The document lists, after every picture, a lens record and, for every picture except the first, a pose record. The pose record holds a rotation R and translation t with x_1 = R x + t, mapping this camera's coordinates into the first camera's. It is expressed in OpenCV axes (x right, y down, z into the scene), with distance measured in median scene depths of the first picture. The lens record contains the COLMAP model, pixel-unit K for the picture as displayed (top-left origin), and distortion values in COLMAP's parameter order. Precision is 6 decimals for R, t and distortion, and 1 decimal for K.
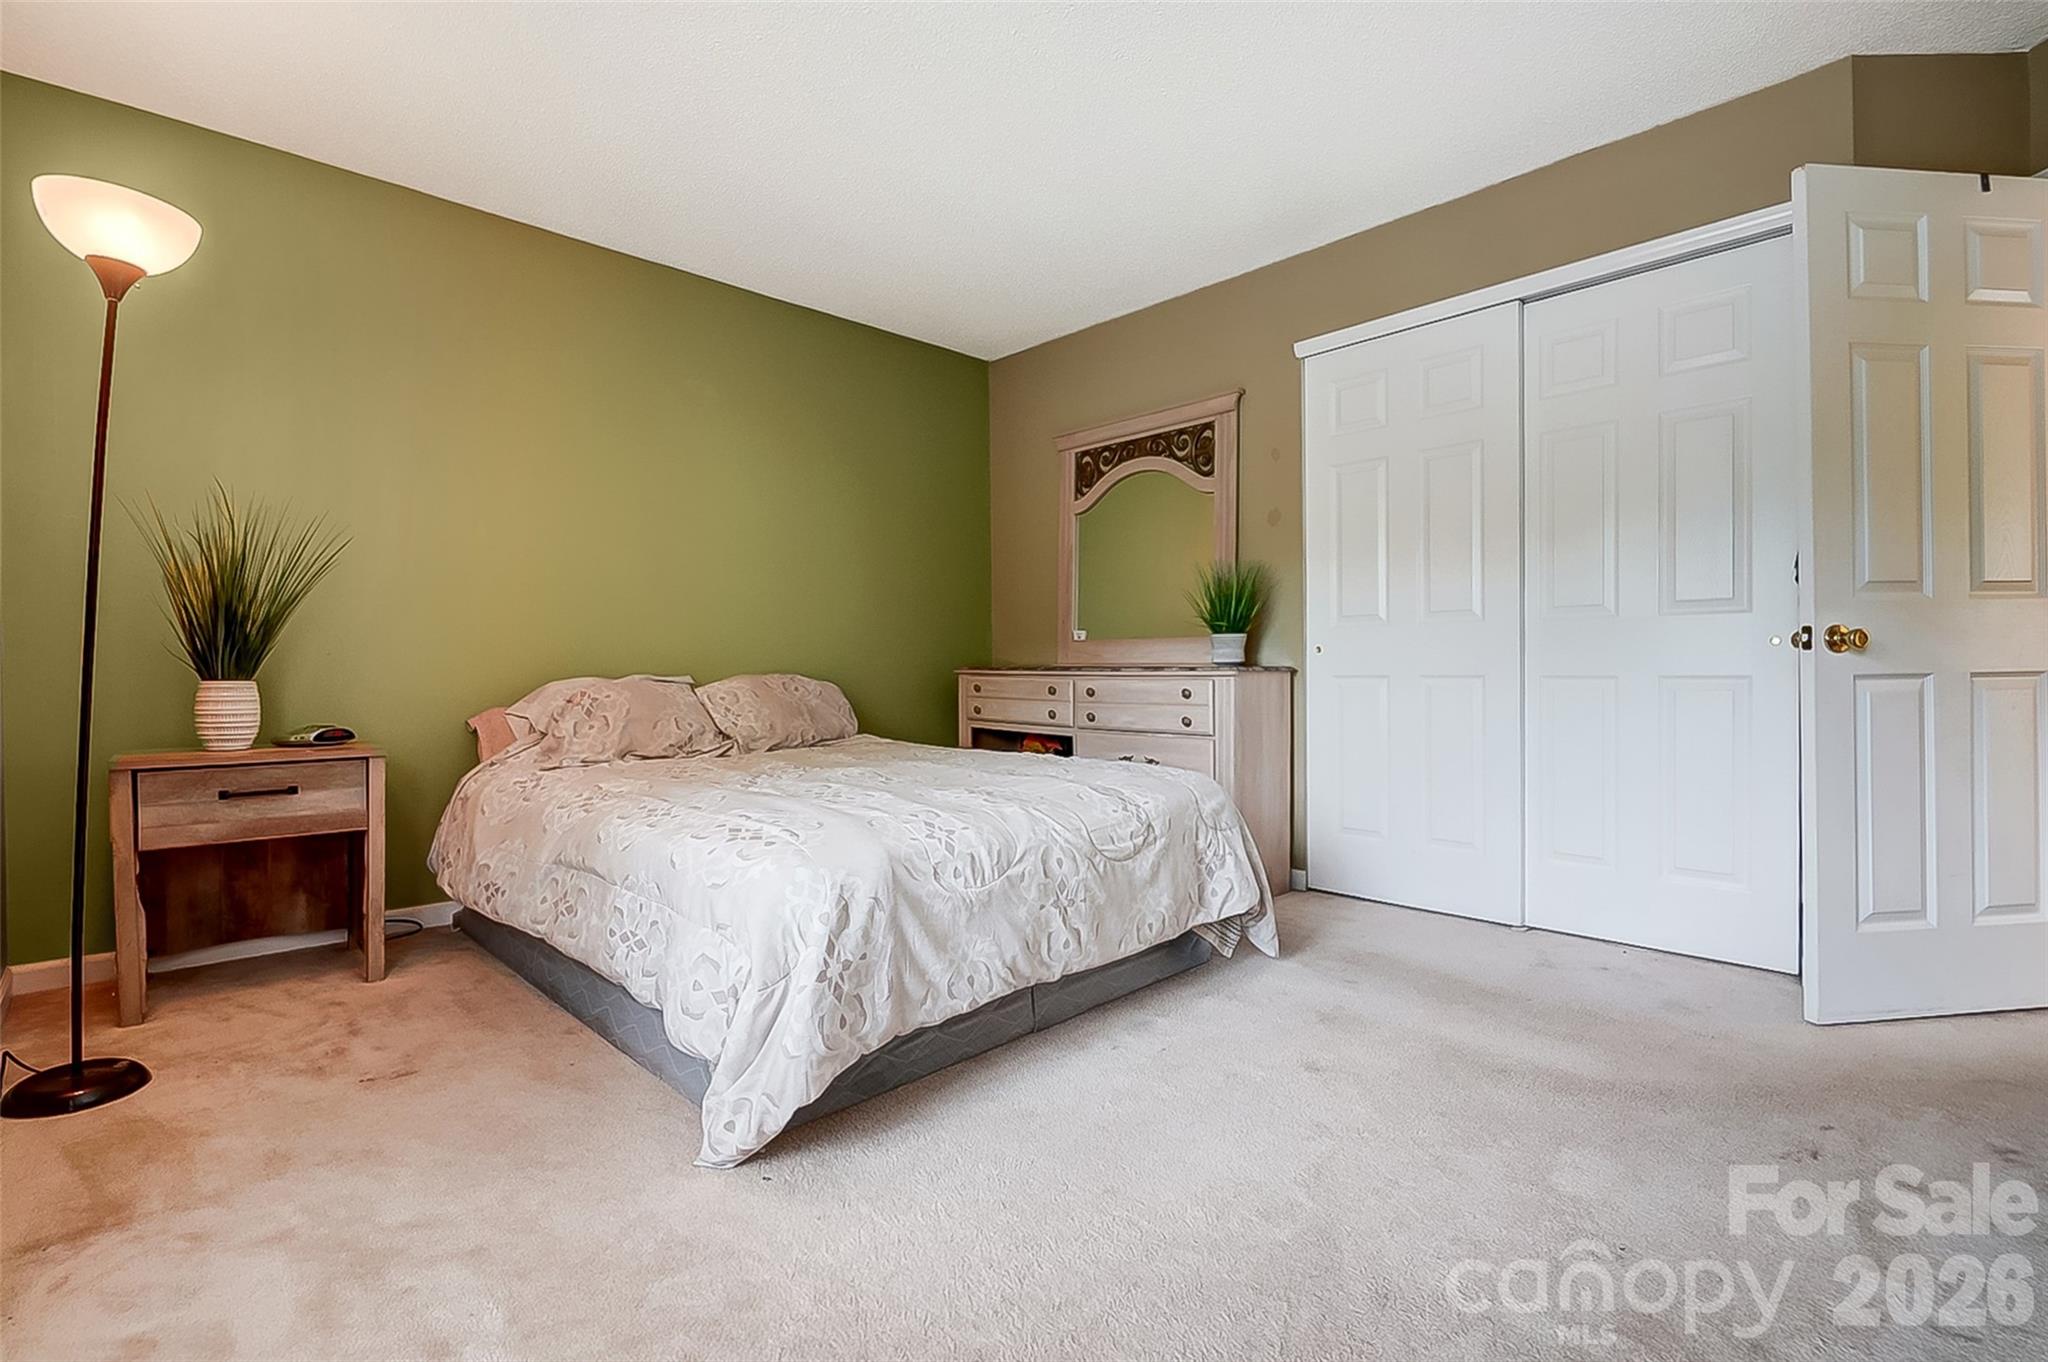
lens RADIAL K [[914.7, 0, 1027.3], [0, 914.7, 673.1], [0, 0, 1]] dist [-0.032710, 0.001536]
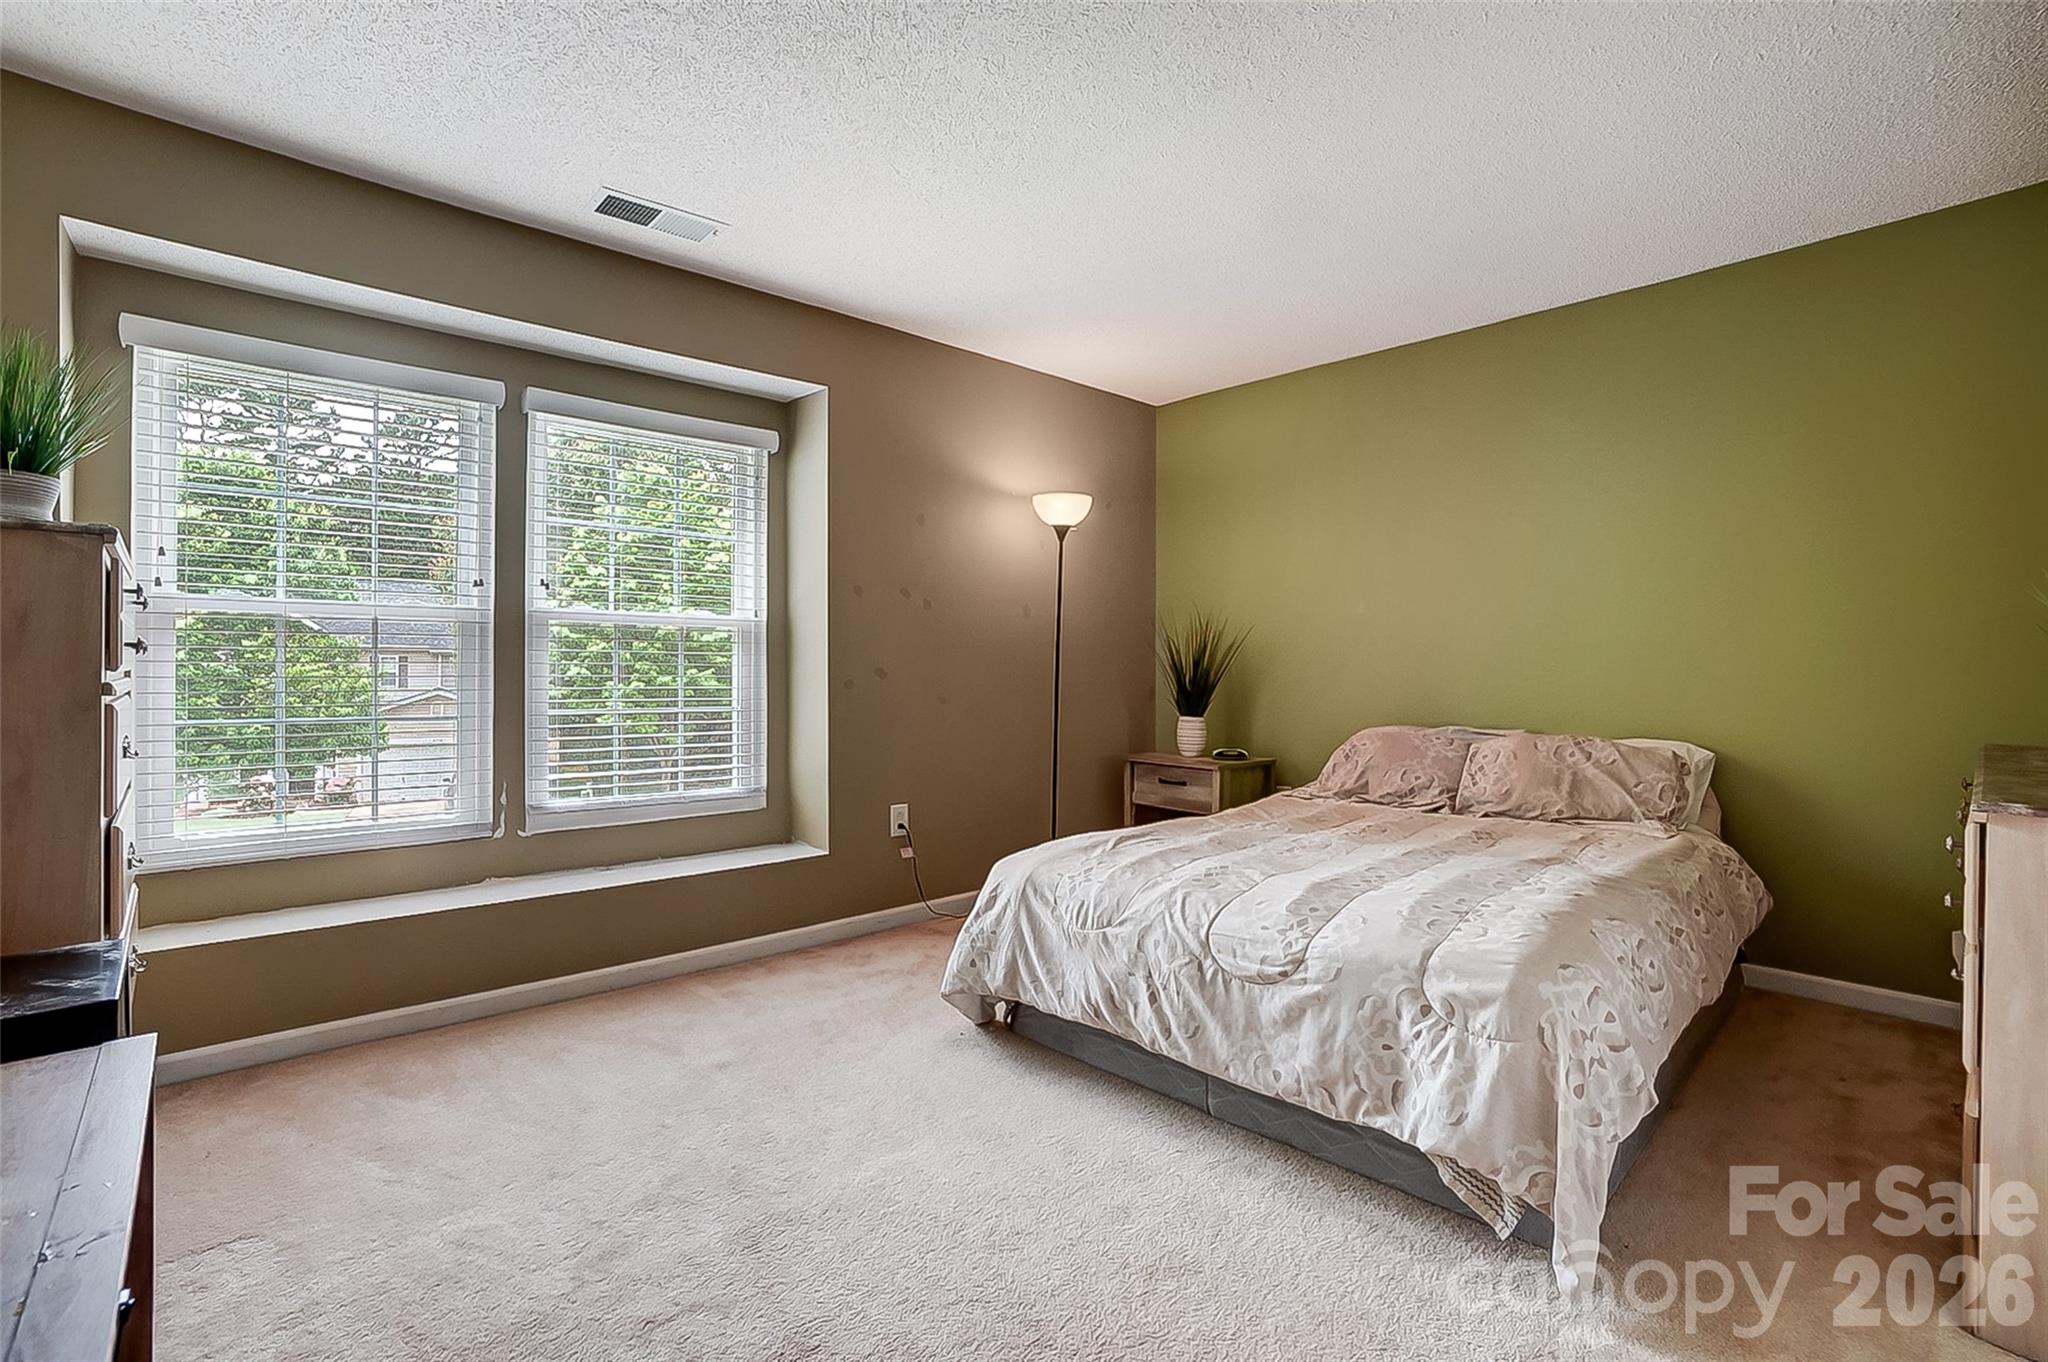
lens RADIAL K [[914.7, 0, 1019.6], [0, 914.7, 670.7], [0, 0, 1]] dist [-0.032710, 0.001536]
pose [[-0.000546, 0.012076, -0.999927, 0.987452], [-0.010631, 0.999871, 0.012081, -0.109577], [0.999943, 0.010637, -0.000418, 0.759540]]
